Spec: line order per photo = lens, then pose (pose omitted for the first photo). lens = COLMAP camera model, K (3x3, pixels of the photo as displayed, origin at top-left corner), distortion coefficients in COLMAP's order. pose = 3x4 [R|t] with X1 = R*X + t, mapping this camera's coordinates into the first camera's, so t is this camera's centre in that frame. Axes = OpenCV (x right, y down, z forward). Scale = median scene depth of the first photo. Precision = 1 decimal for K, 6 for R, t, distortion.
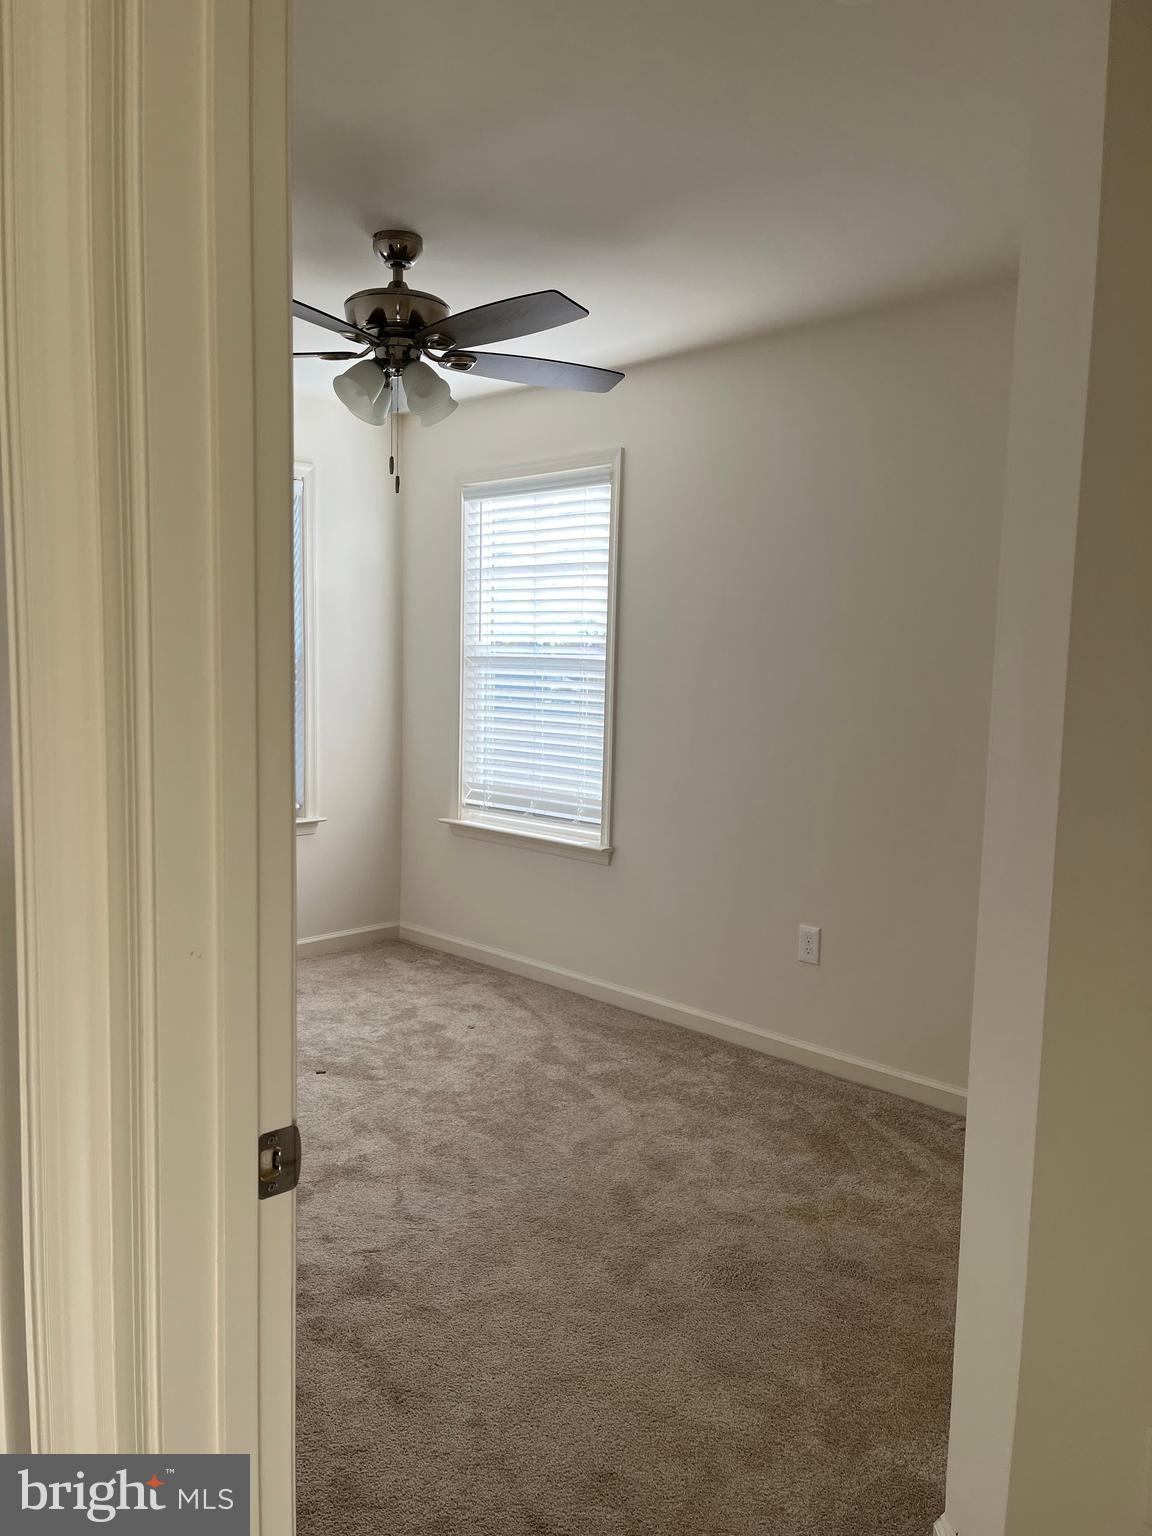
lens RADIAL K [[1143.2, 0, 573.0], [0, 1143.2, 740.5], [0, 0, 1]] dist [0.046890, -0.040497]
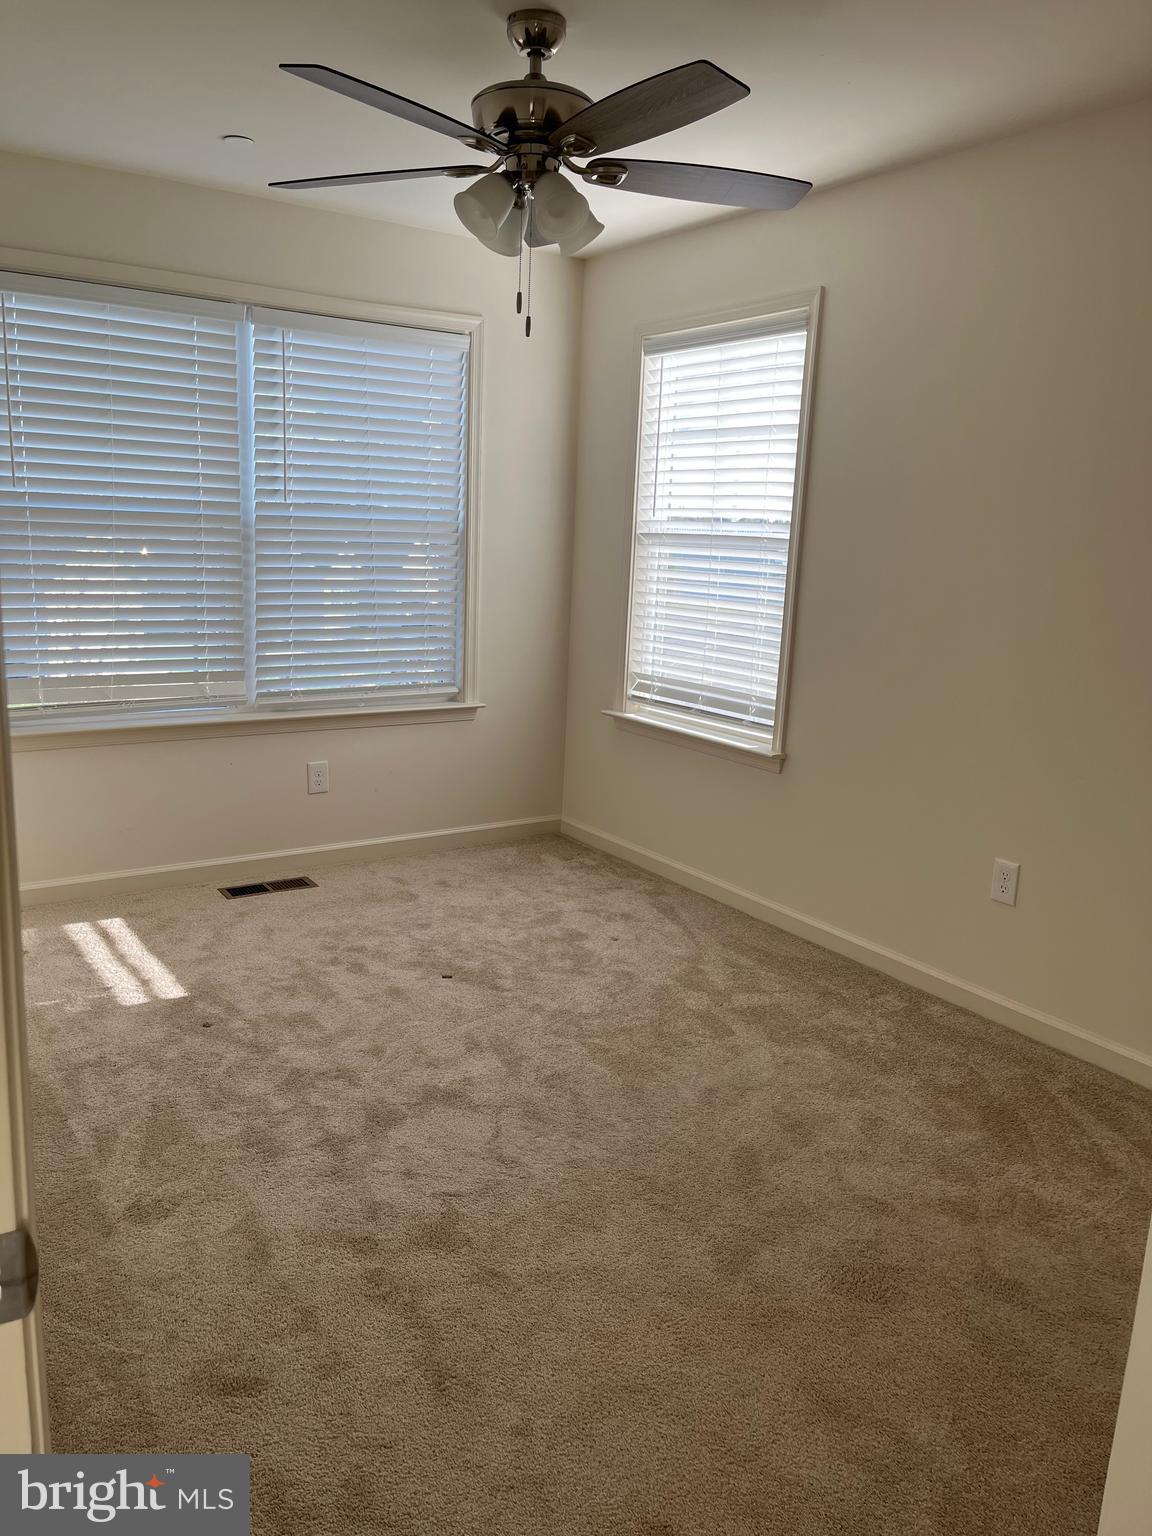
lens RADIAL K [[1143.2, 0, 573.0], [0, 1143.2, 740.5], [0, 0, 1]] dist [0.046890, -0.040497]
pose [[0.980425, 0.052234, -0.189837, 0.052297], [-0.032031, 0.993637, 0.107977, -0.009243], [0.194269, -0.099783, 0.975860, 0.125210]]
